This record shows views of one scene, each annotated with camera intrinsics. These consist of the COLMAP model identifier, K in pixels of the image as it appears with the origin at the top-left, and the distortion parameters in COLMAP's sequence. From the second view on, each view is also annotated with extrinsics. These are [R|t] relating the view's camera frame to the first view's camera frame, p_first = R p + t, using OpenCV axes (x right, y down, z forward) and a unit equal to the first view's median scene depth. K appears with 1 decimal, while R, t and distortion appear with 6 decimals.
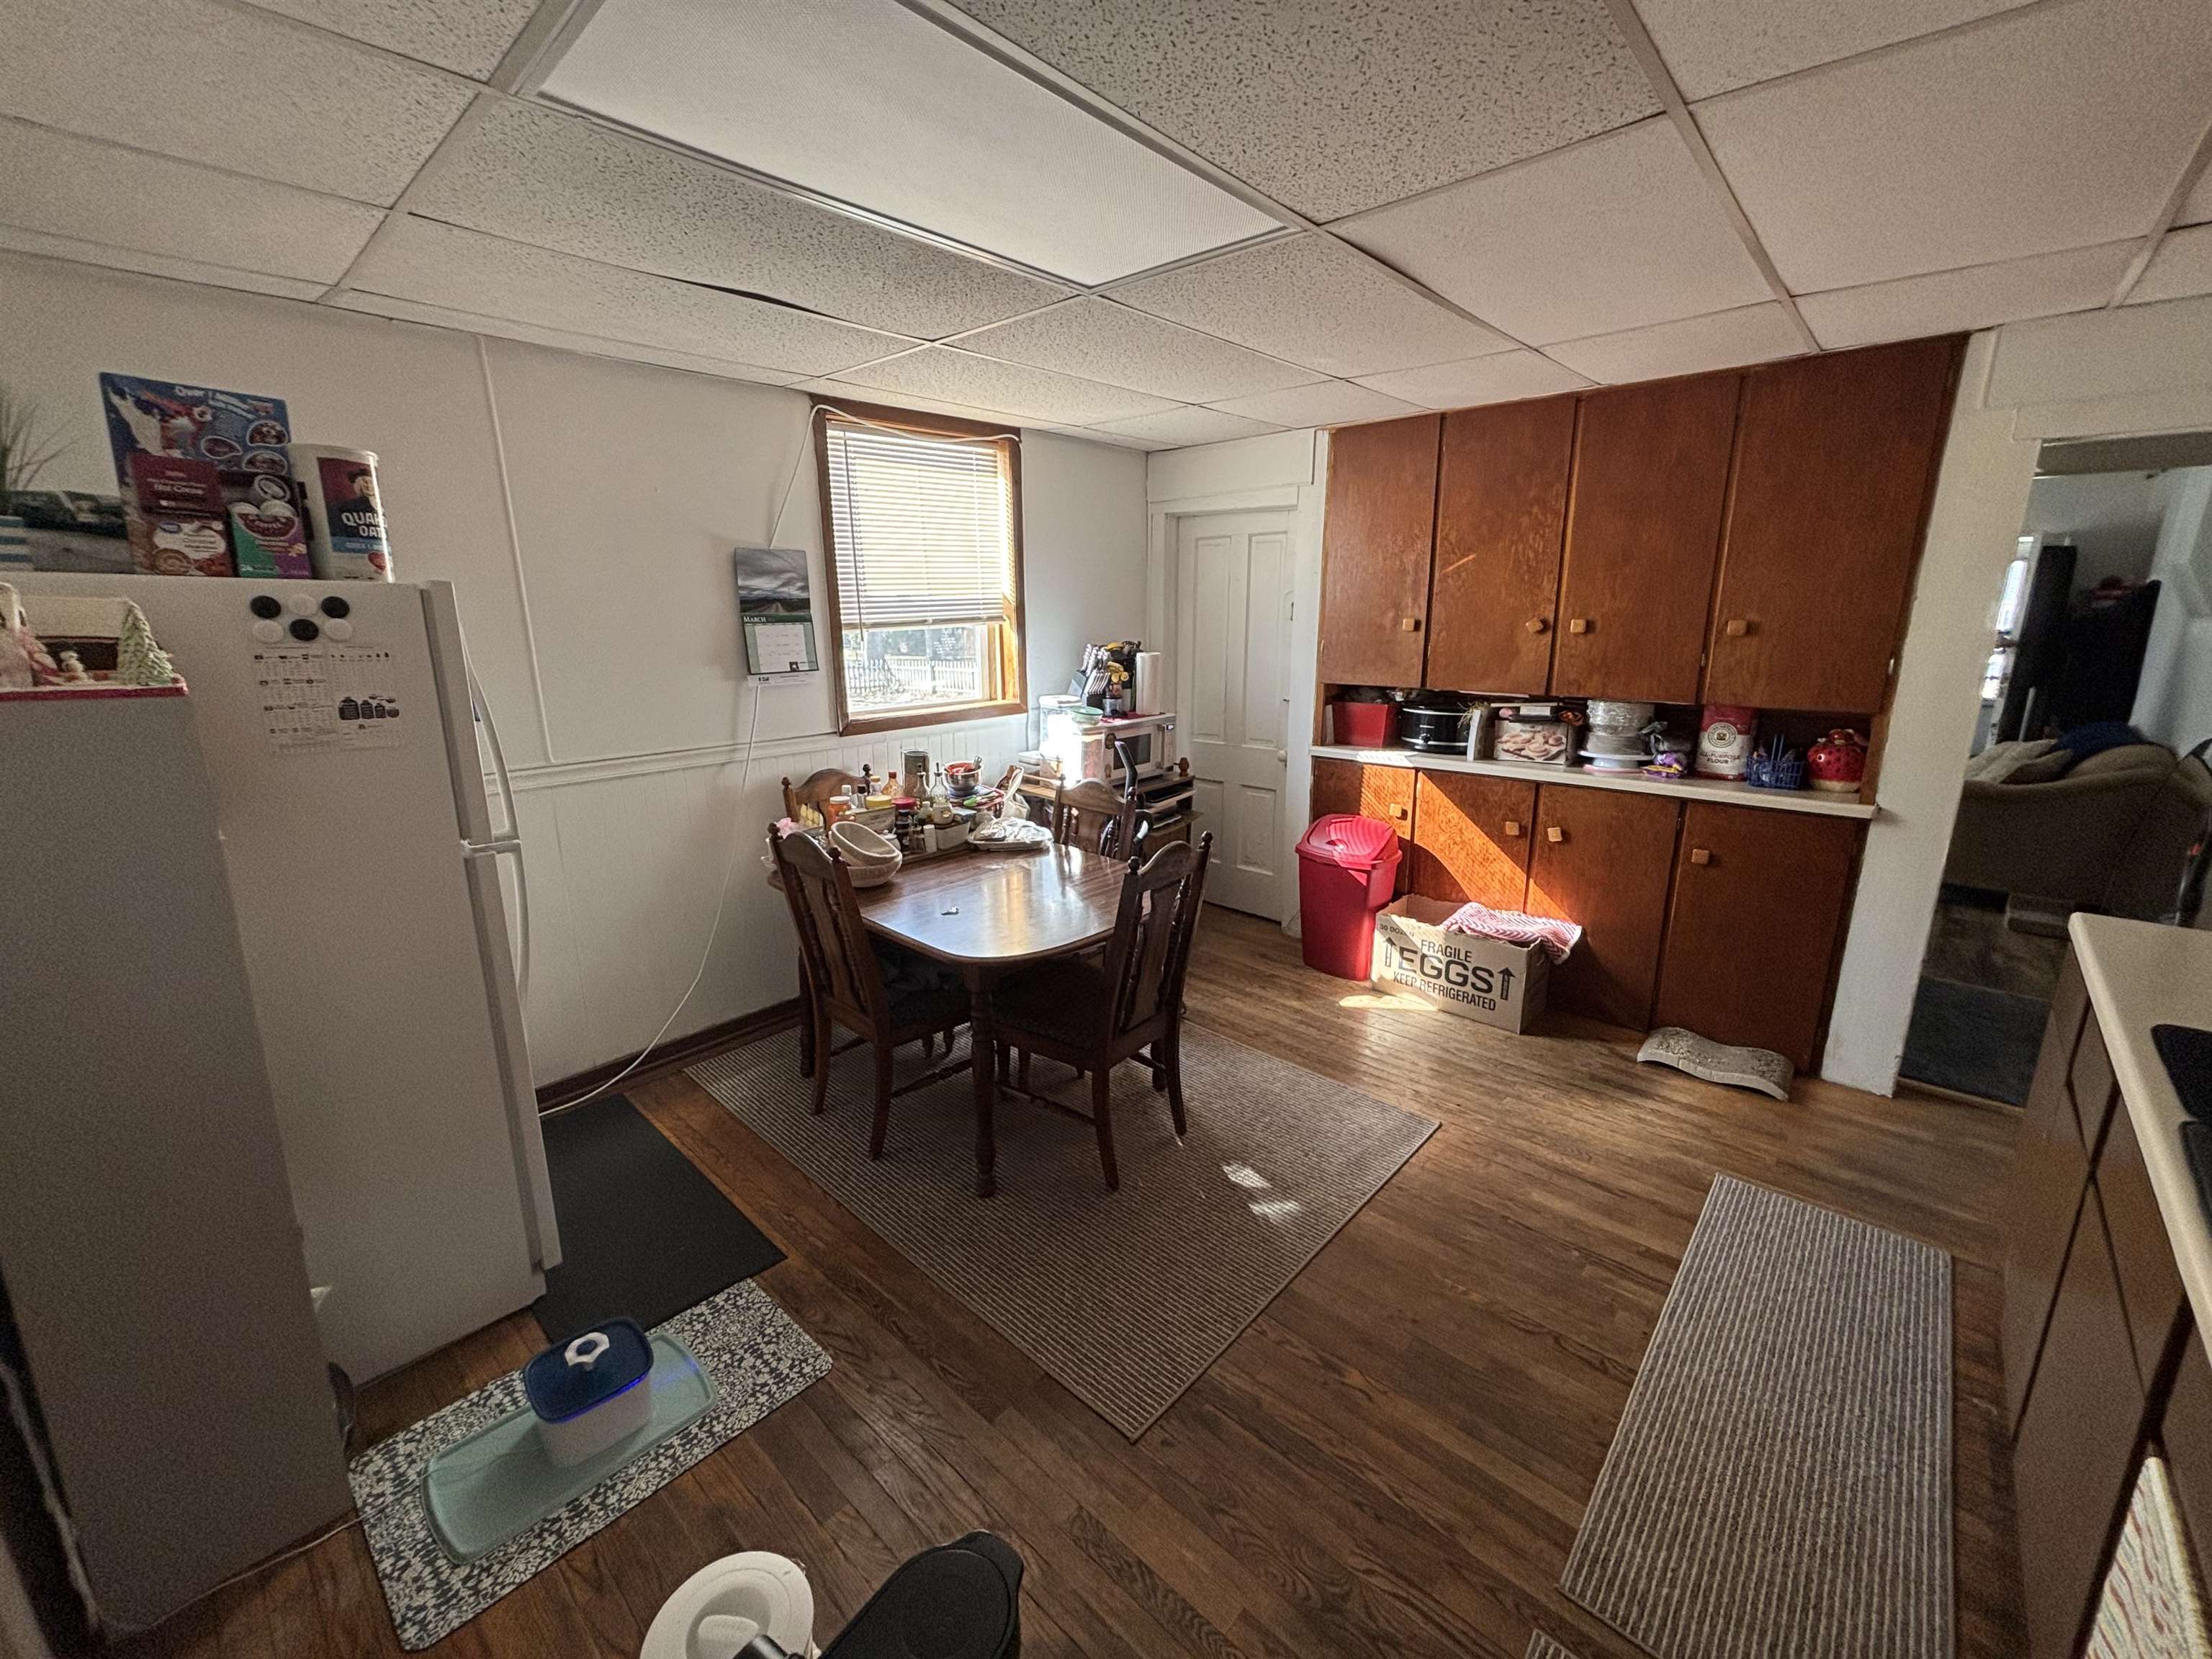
lens RADIAL K [[899.0, 0, 1106.0], [0, 899.0, 829.5], [0, 0, 1]] dist [-0.002137, -0.000731]
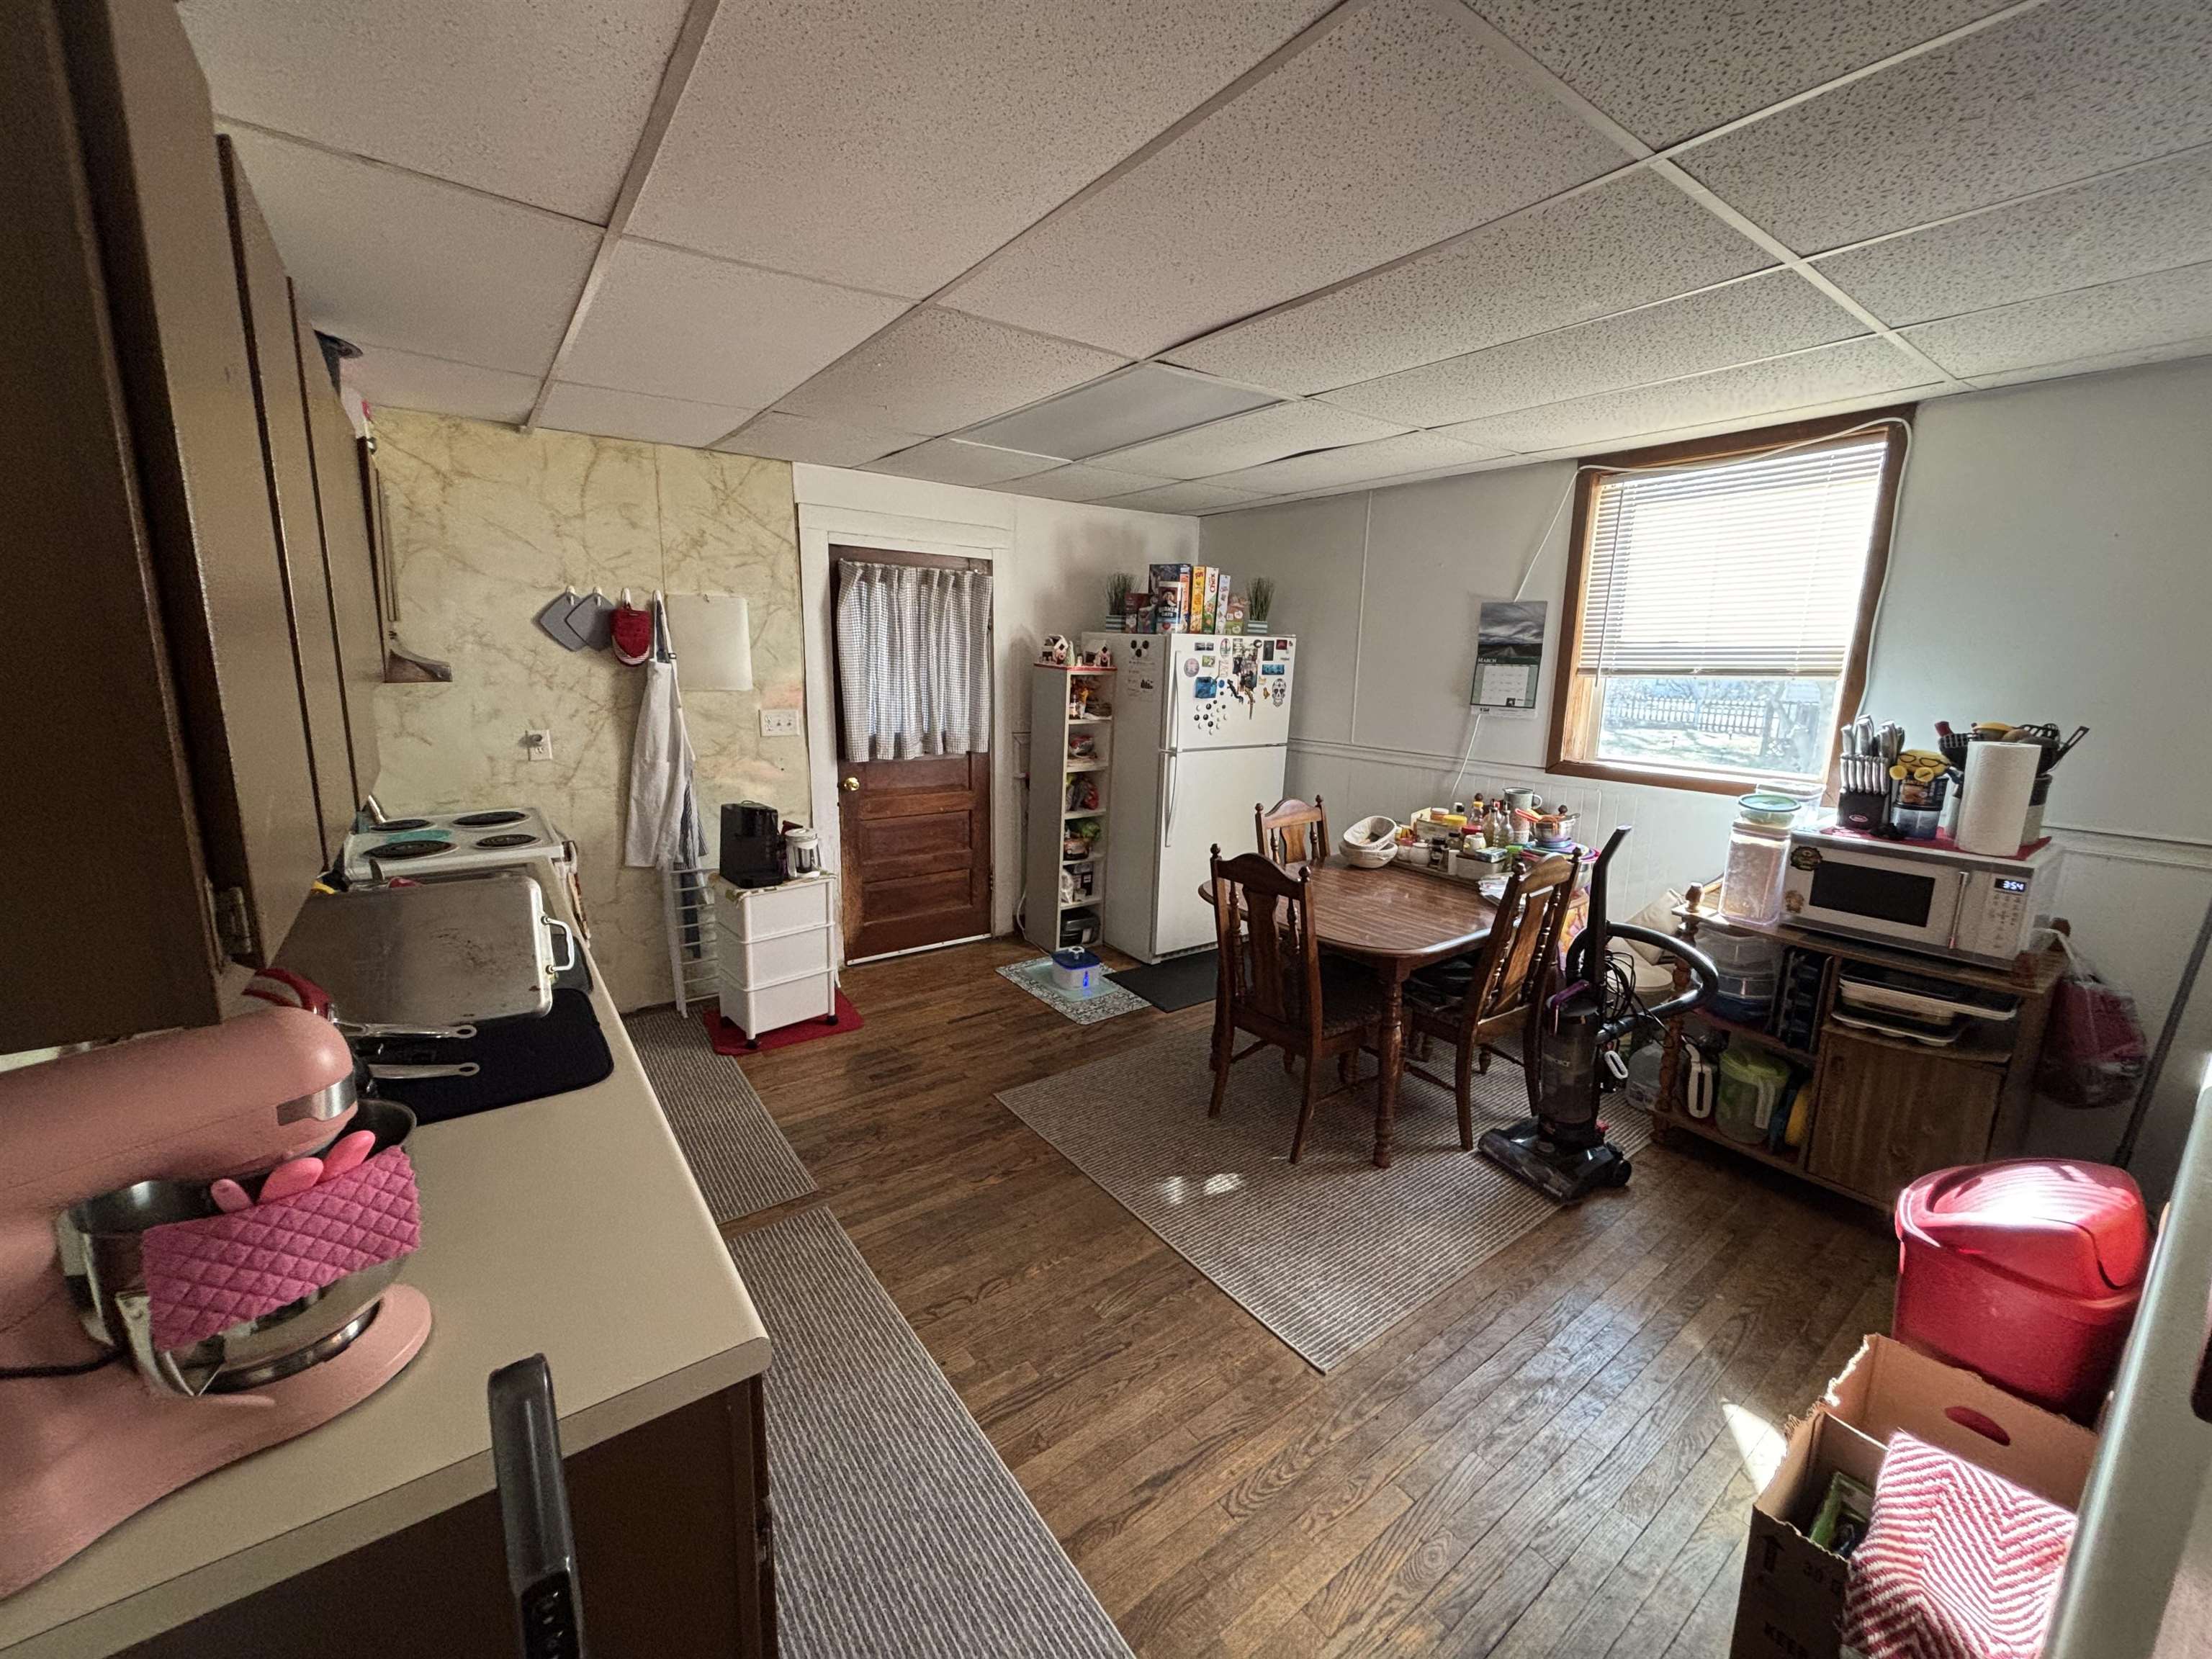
lens RADIAL K [[899.0, 0, 1106.0], [0, 899.0, 829.5], [0, 0, 1]] dist [-0.002137, -0.000731]
pose [[-0.211927, 0.198987, -0.956813, 0.924607], [-0.249066, 0.935725, 0.249768, -0.193597], [0.945015, 0.291242, -0.148744, 0.754555]]
